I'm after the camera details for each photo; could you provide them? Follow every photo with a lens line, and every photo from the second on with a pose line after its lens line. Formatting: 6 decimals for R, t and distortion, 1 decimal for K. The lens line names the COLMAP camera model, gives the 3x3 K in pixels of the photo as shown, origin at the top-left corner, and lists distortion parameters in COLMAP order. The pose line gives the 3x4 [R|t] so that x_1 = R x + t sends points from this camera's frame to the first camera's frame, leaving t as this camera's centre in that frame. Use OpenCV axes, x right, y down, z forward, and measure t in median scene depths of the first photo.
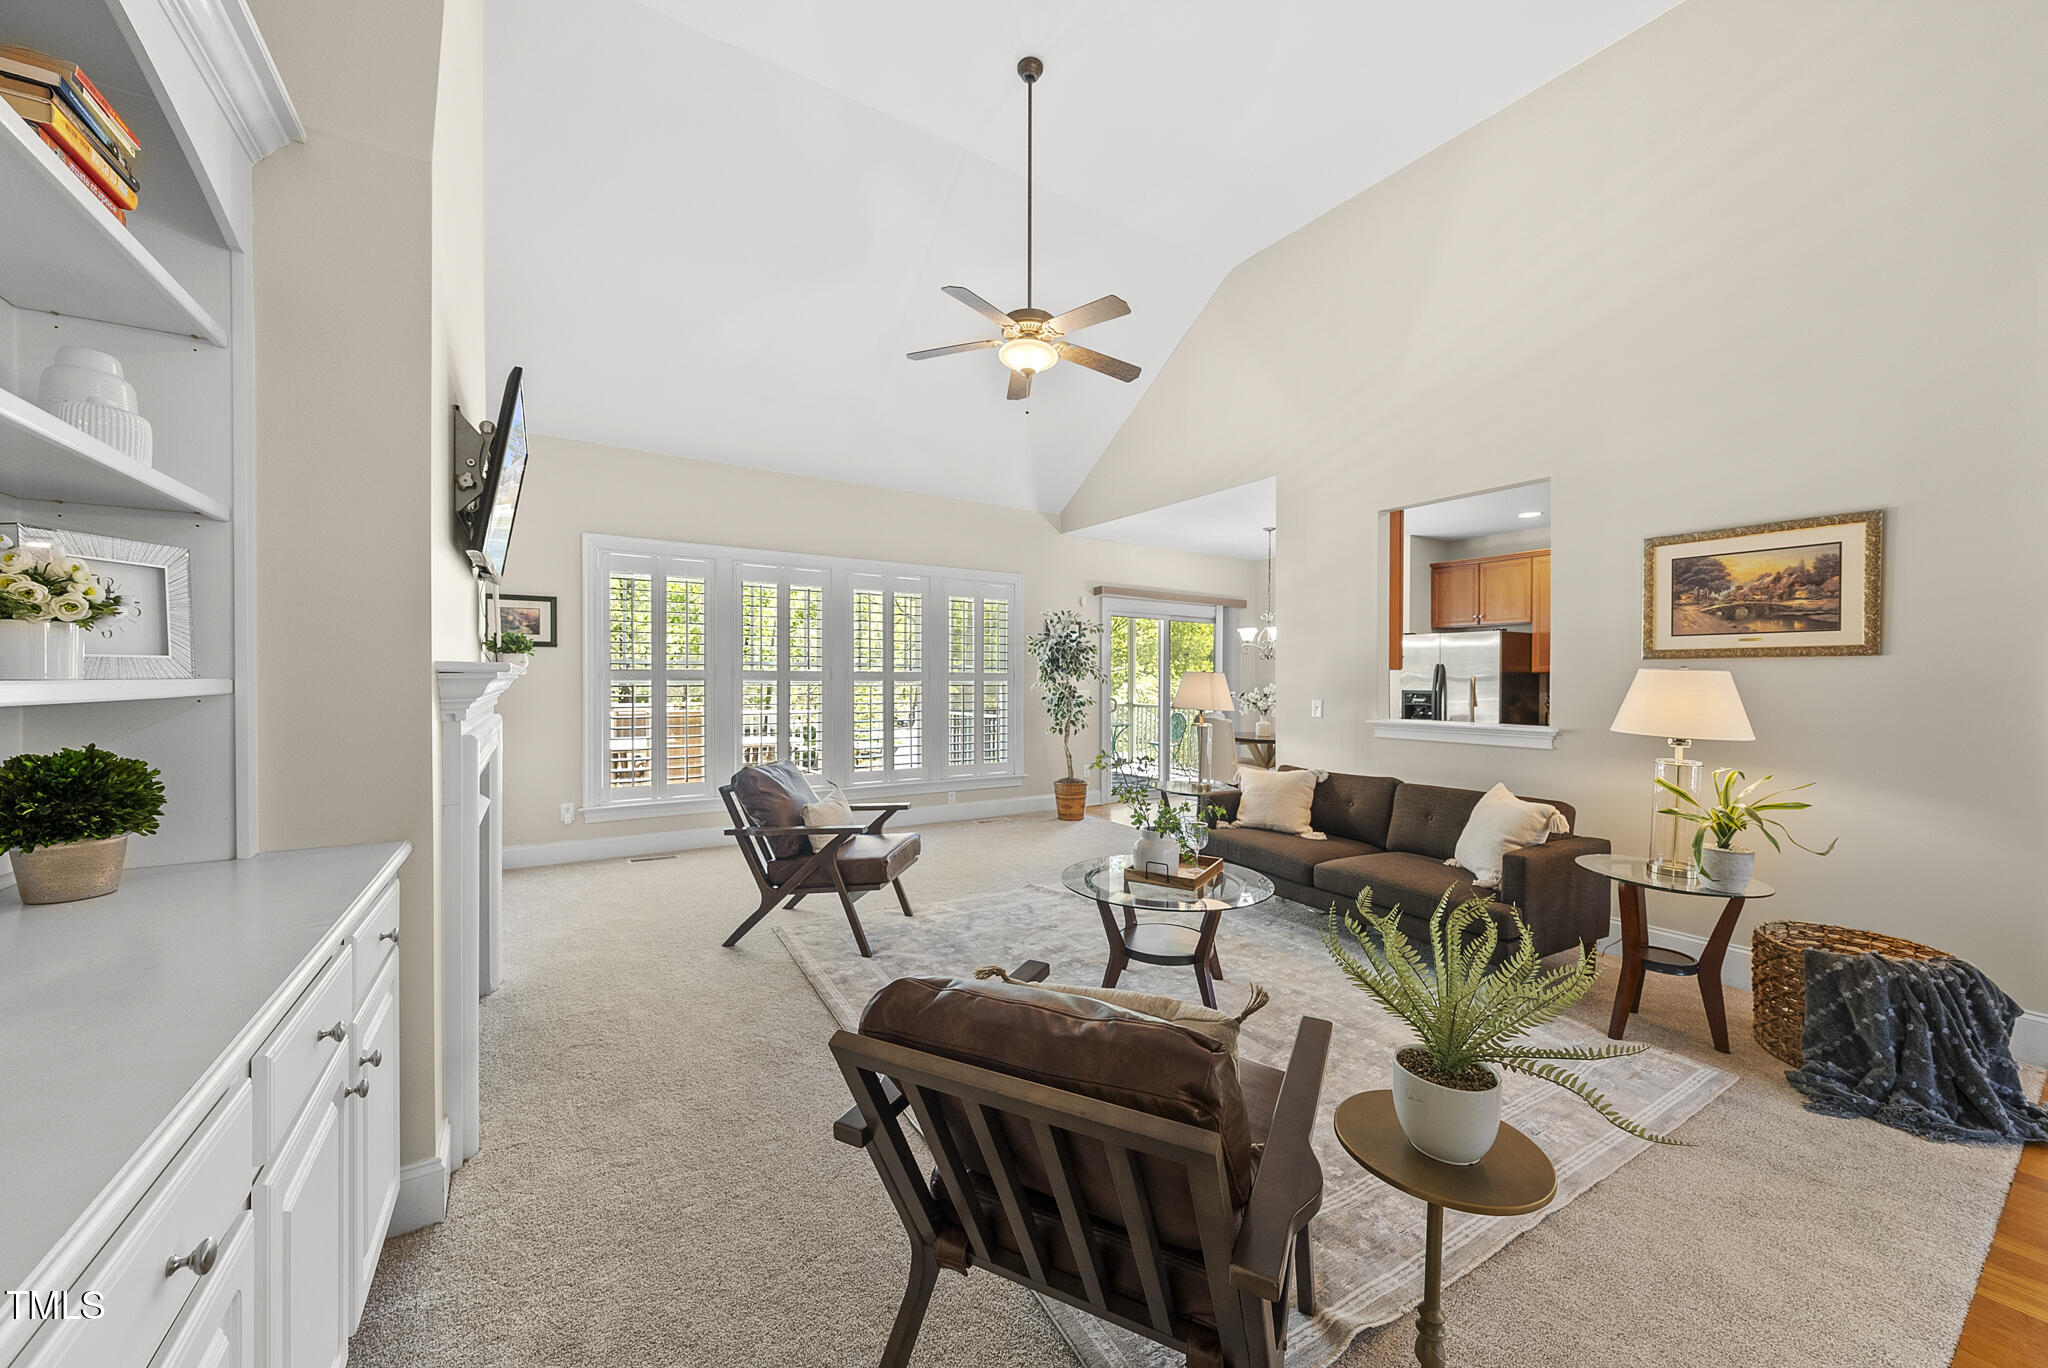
lens RADIAL K [[735.8, 0, 1011.6], [0, 735.8, 686.1], [0, 0, 1]] dist [0.000322, -0.000224]
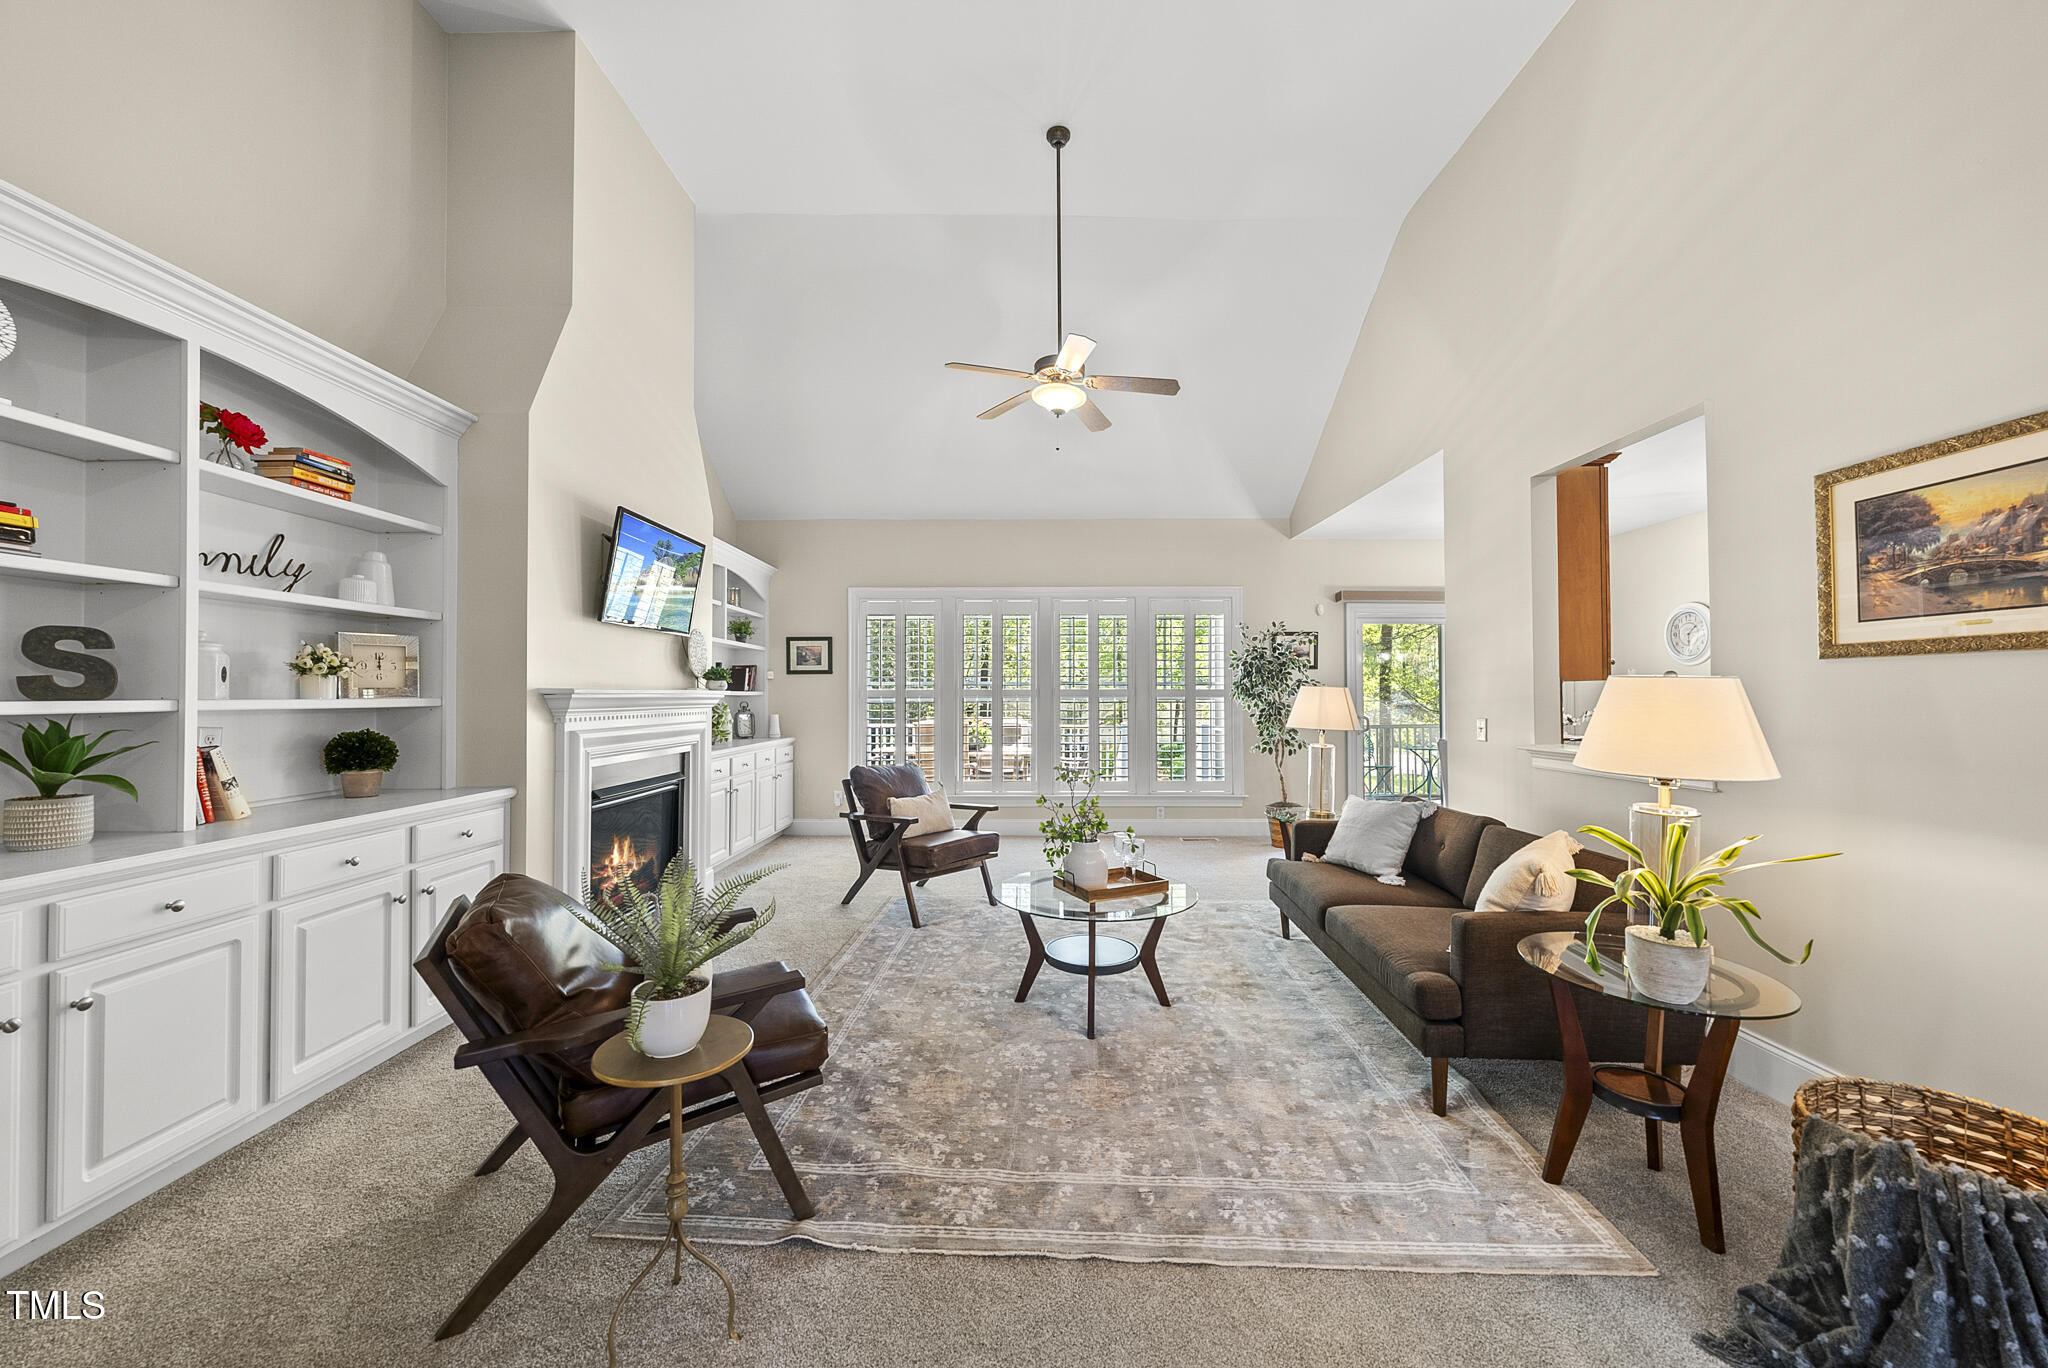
lens RADIAL K [[735.8, 0, 1007.0], [0, 735.8, 684.6], [0, 0, 1]] dist [0.000322, -0.000224]
pose [[0.842535, -0.014744, -0.538439, 0.625039], [0.000948, 0.999664, -0.025891, 0.002398], [0.538640, 0.021303, 0.842267, 0.065945]]
